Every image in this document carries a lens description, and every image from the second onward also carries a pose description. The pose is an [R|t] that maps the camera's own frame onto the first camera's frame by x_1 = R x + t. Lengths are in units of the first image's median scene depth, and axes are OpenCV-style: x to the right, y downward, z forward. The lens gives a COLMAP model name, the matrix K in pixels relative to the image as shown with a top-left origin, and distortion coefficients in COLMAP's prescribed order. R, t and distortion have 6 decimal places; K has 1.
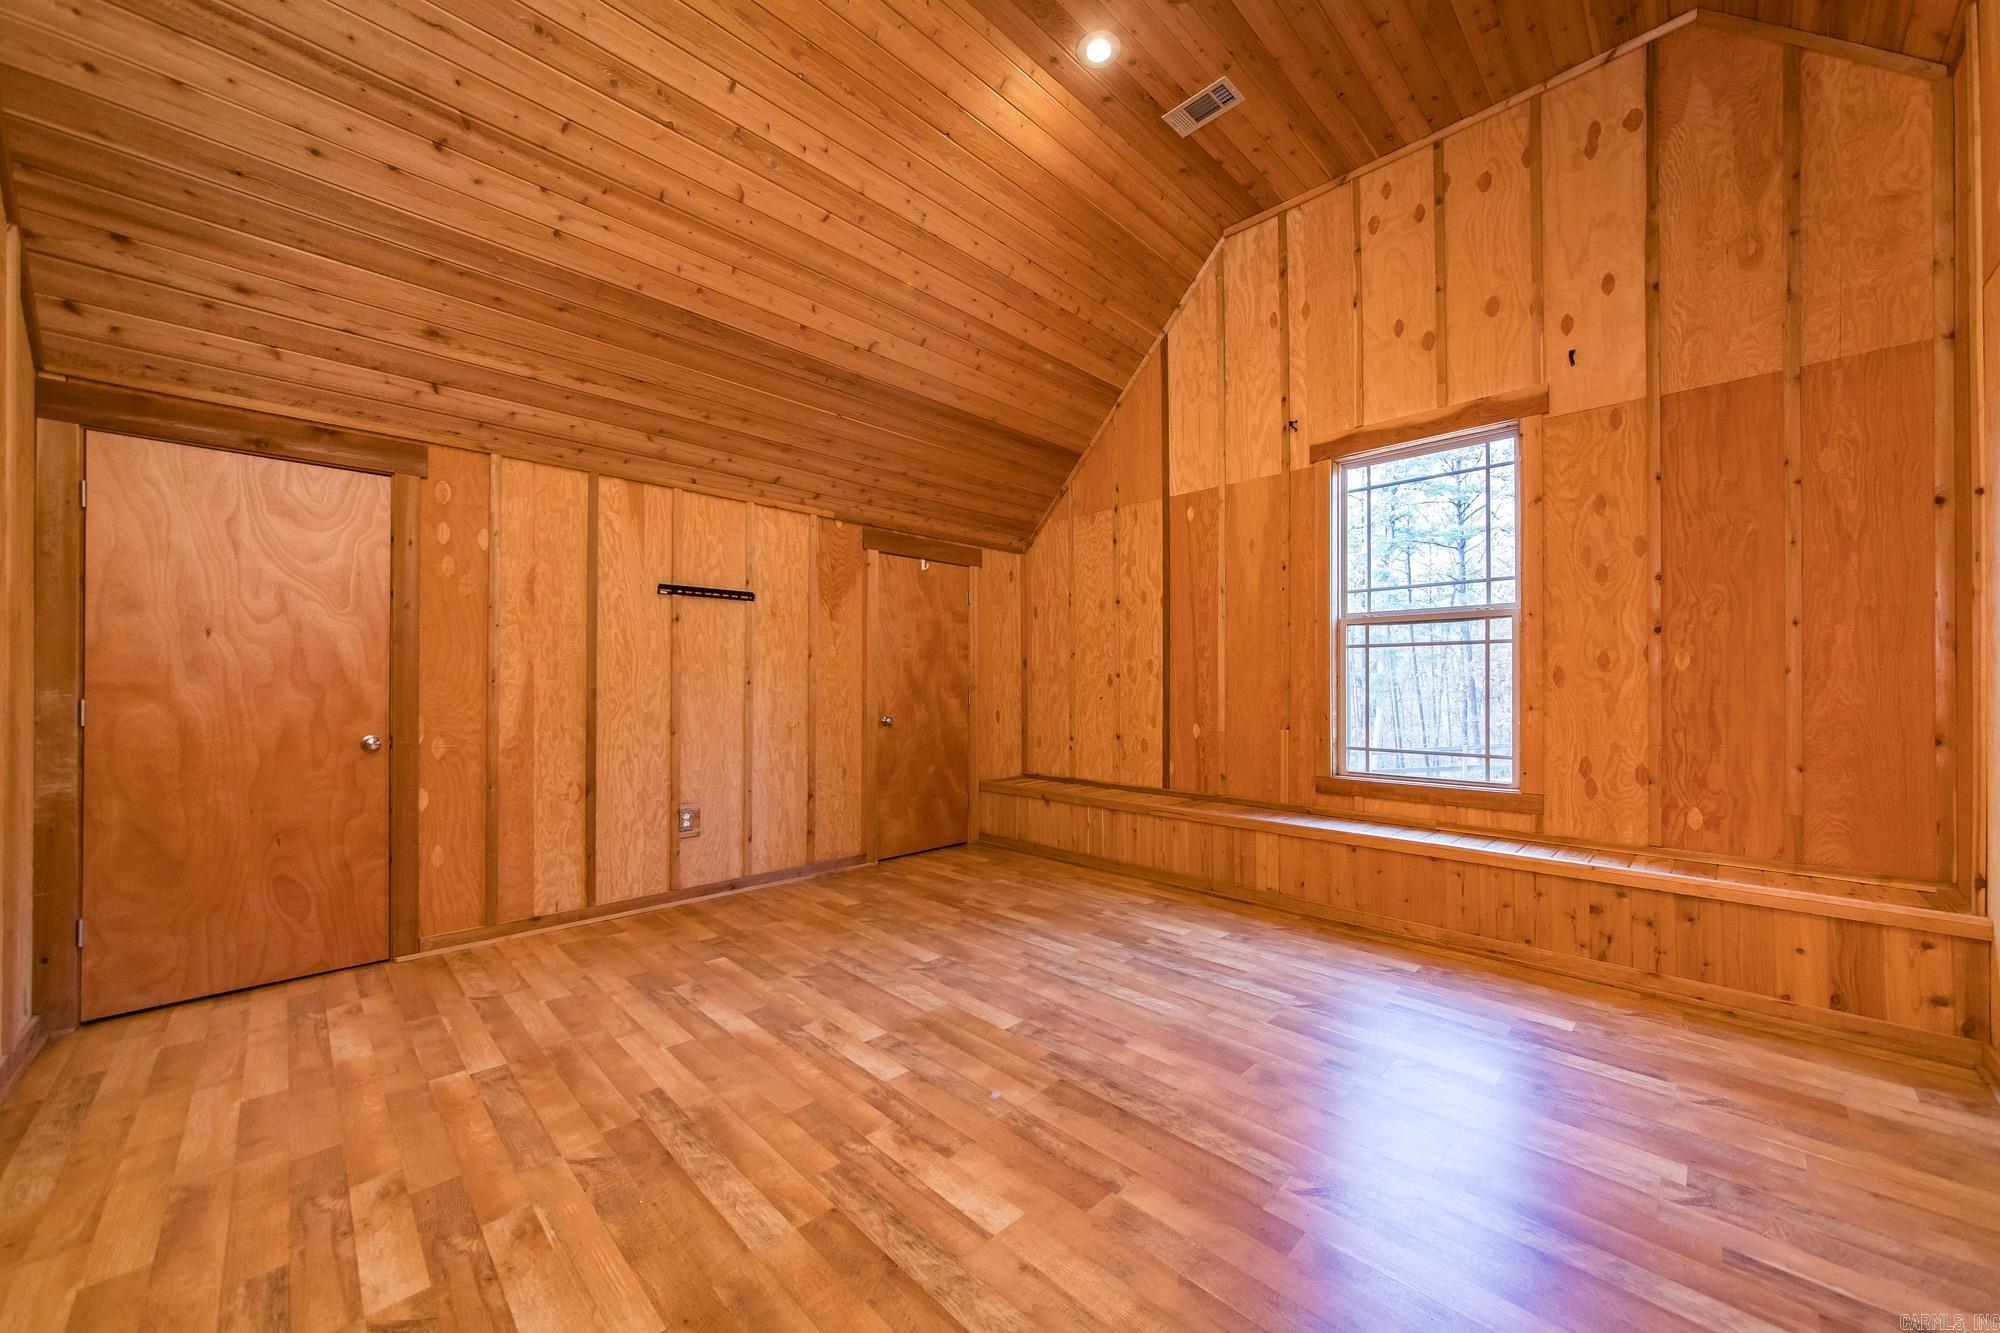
lens RADIAL K [[722.2, 0, 994.5], [0, 722.2, 675.4], [0, 0, 1]] dist [-0.012233, 0.004715]
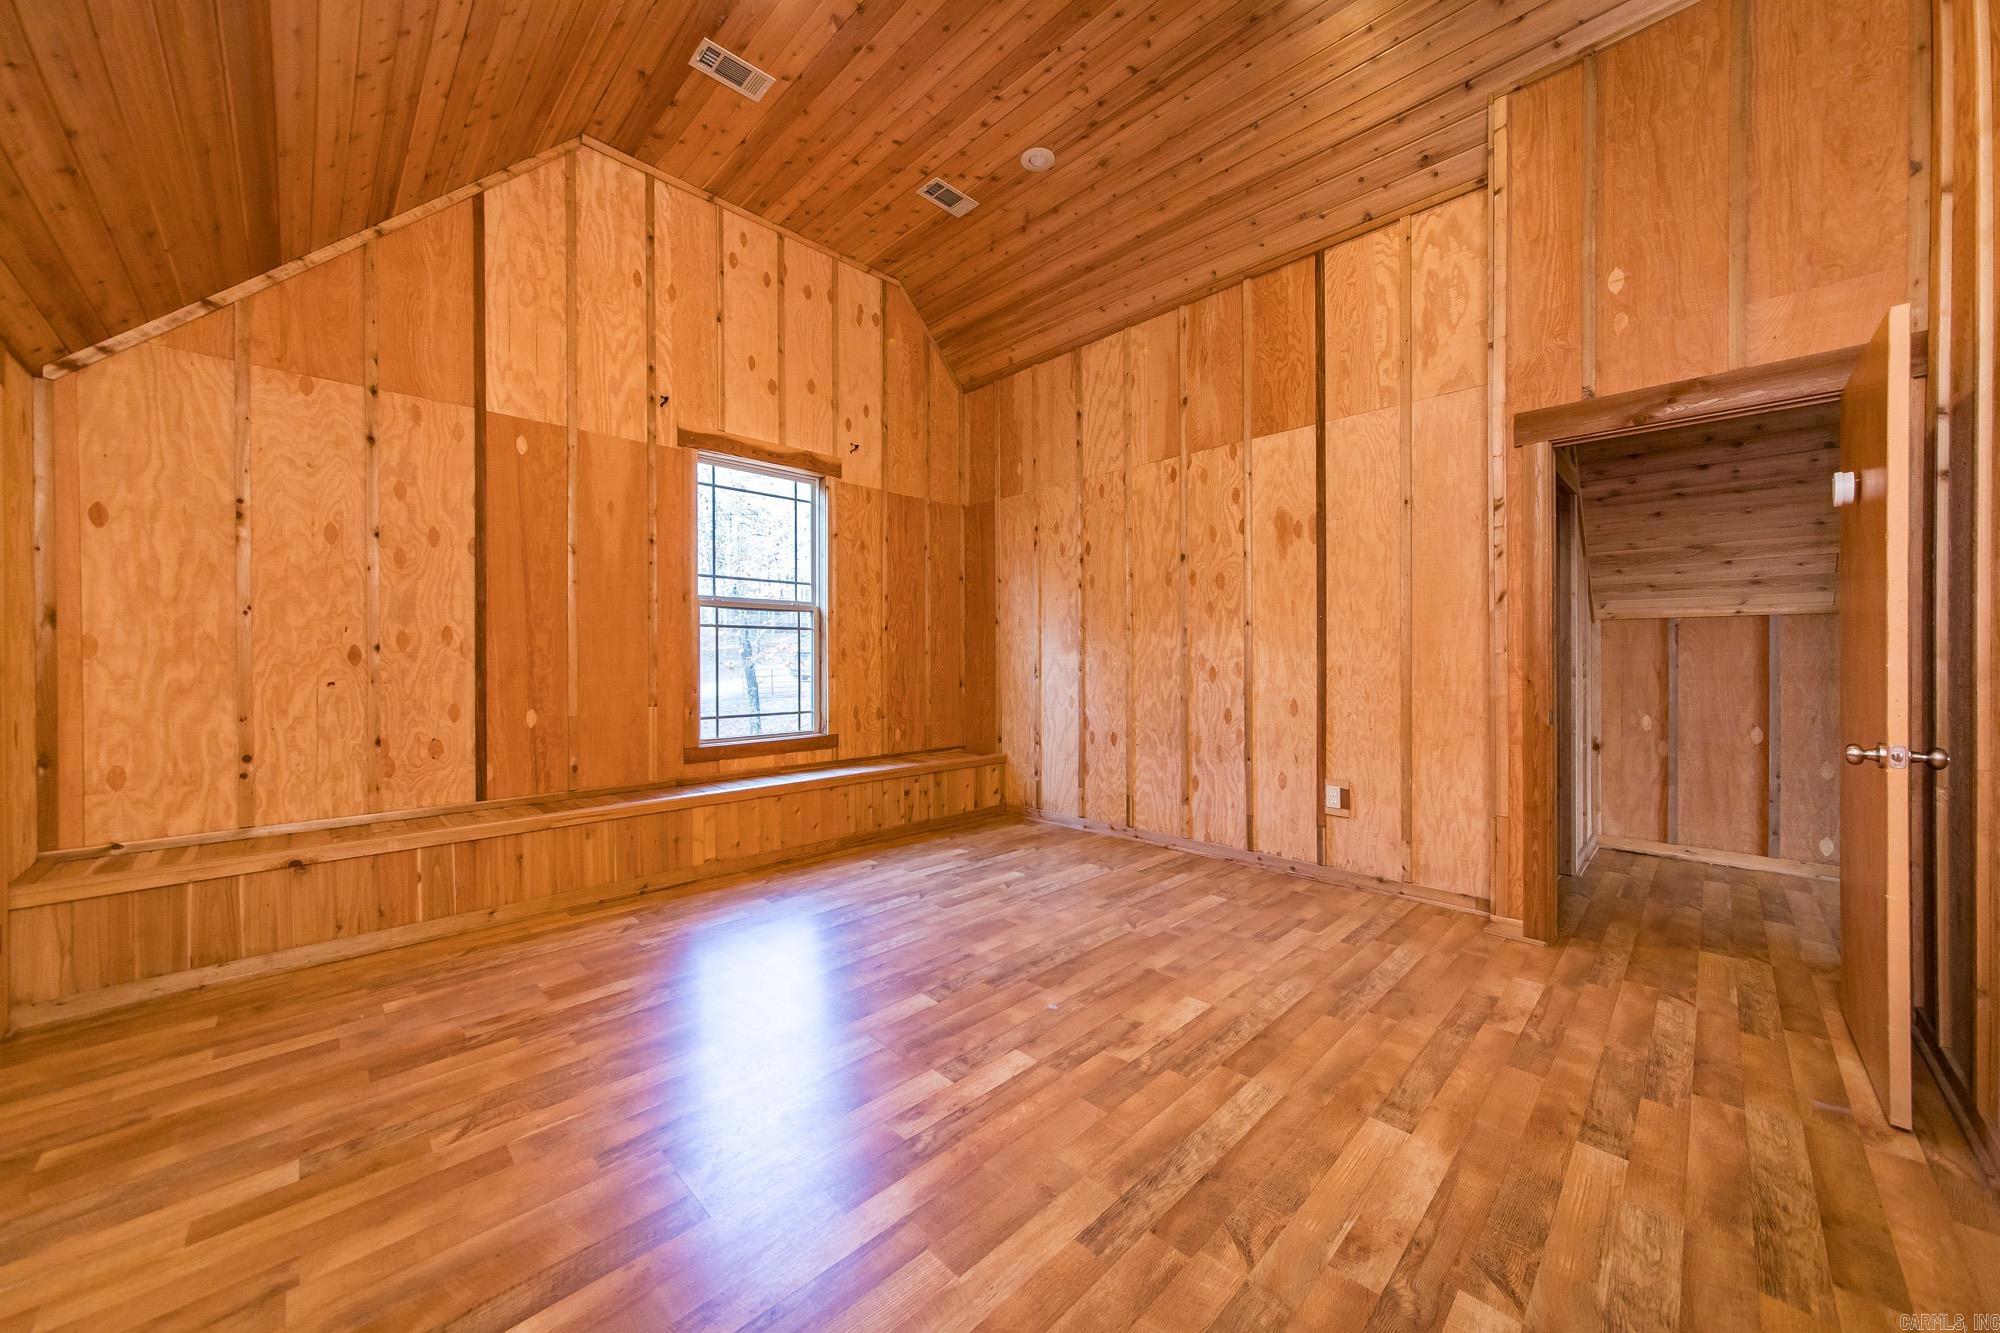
lens RADIAL K [[707.0, 0, 1006.1], [0, 707.0, 652.7], [0, 0, 1]] dist [0.002392, -0.000009]
pose [[0.003050, 0.007399, 0.999968, -0.660316], [-0.009851, 0.999924, -0.007369, 0.005139], [-0.999947, -0.009828, 0.003123, 0.610260]]
